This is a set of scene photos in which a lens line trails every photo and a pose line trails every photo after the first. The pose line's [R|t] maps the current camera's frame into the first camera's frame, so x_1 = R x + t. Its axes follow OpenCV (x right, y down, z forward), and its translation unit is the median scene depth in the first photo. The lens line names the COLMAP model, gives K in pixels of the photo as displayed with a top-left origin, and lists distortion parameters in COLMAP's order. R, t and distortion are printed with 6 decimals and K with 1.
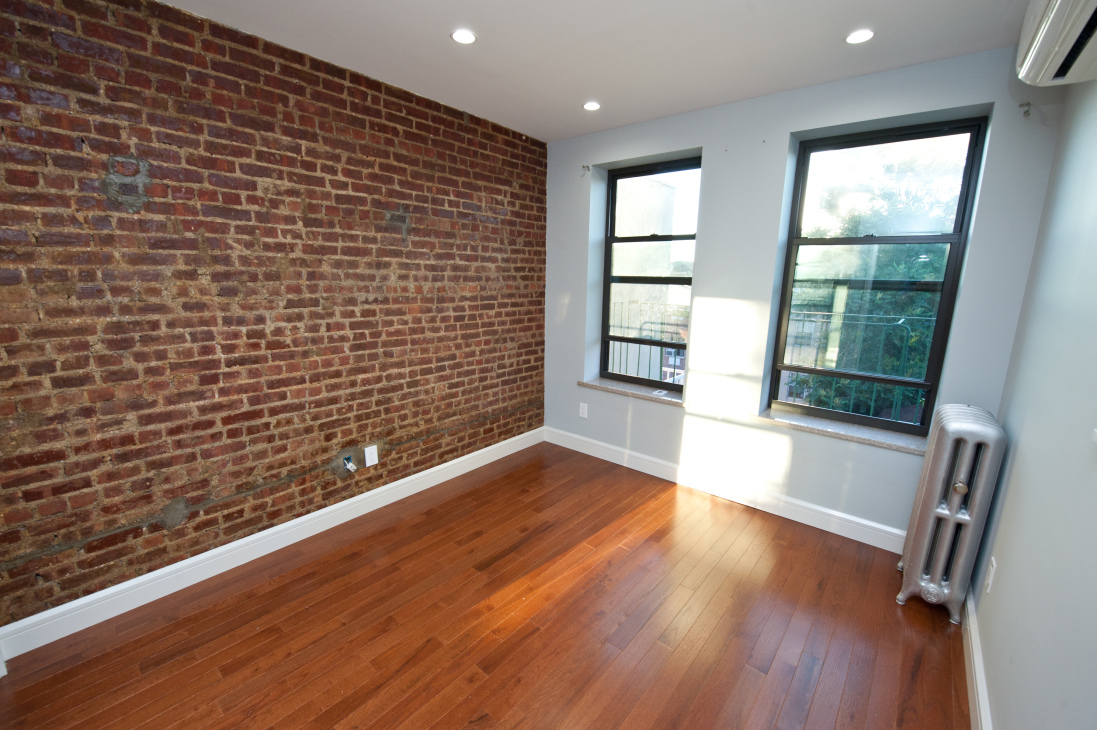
lens RADIAL K [[442.3, 0, 548.8], [0, 442.3, 367.4], [0, 0, 1]] dist [-0.013394, -0.001987]
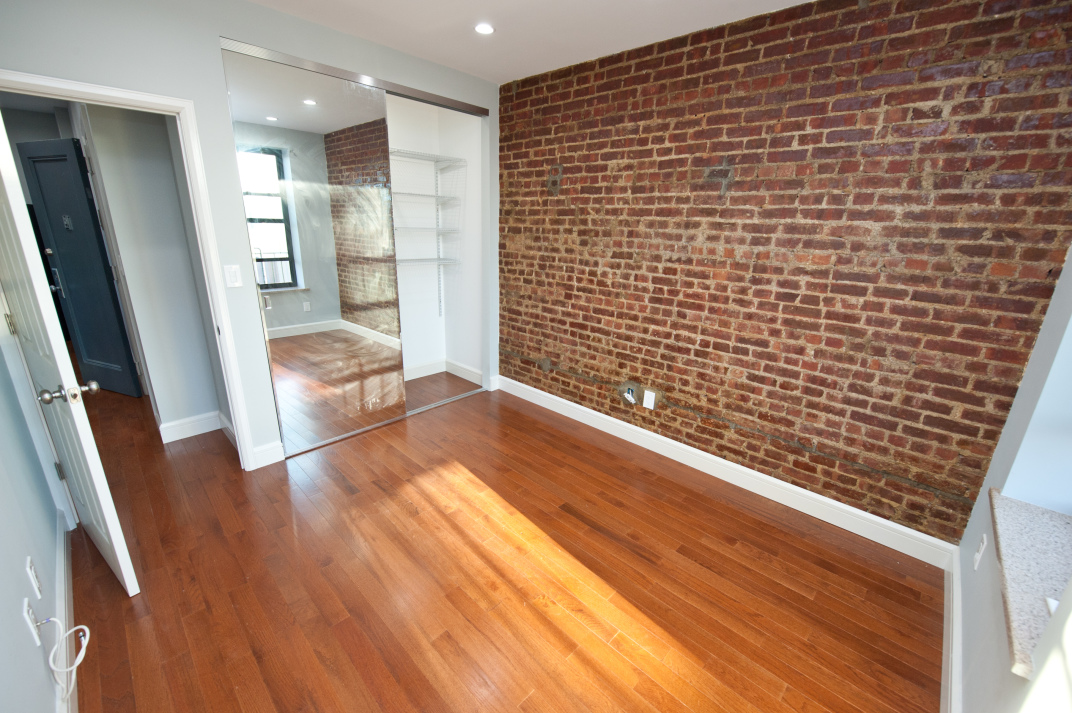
lens RADIAL K [[432.3, 0, 535.5], [0, 432.3, 357.9], [0, 0, 1]] dist [-0.013394, -0.001987]
pose [[-0.064644, 0.275833, -0.959029, 0.665857], [-0.232514, 0.930425, 0.283278, -0.147267], [0.970442, 0.241301, 0.003988, 0.731711]]
